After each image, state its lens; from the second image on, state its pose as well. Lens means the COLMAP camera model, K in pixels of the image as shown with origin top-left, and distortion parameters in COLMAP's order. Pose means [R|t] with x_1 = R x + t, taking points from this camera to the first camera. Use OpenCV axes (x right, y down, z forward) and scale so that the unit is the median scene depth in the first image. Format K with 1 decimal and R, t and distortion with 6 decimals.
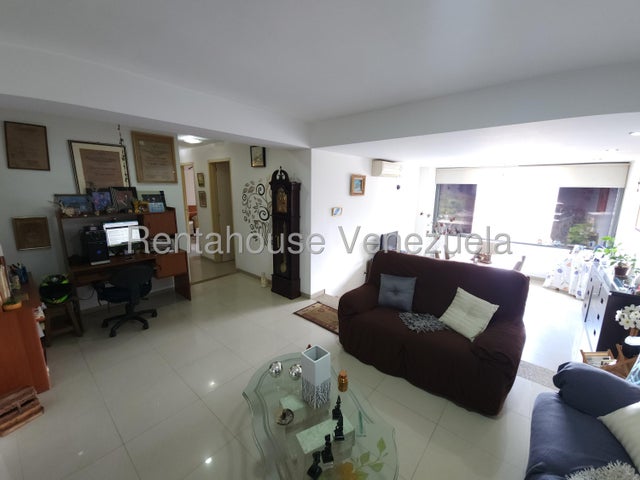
lens RADIAL K [[258.0, 0, 320.0], [0, 258.0, 240.0], [0, 0, 1]] dist [-0.000559, -0.000176]
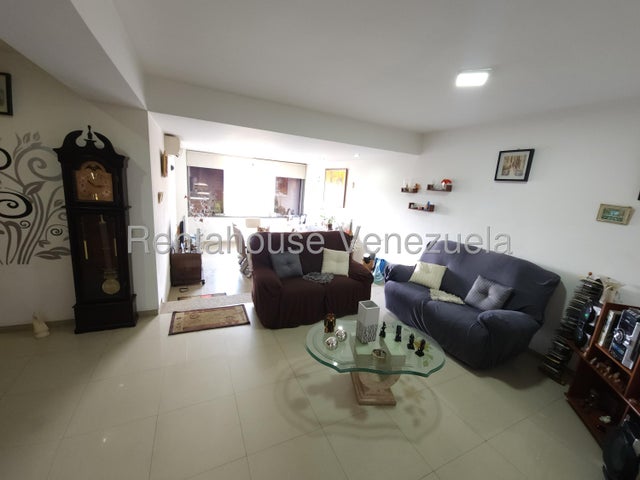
lens RADIAL K [[258.0, 0, 320.0], [0, 258.0, 240.0], [0, 0, 1]] dist [-0.000559, -0.000176]
pose [[0.426702, -0.173050, 0.887682, -0.494575], [0.109874, 0.984172, 0.139045, -0.042350], [-0.897693, 0.038202, 0.438961, 0.244444]]
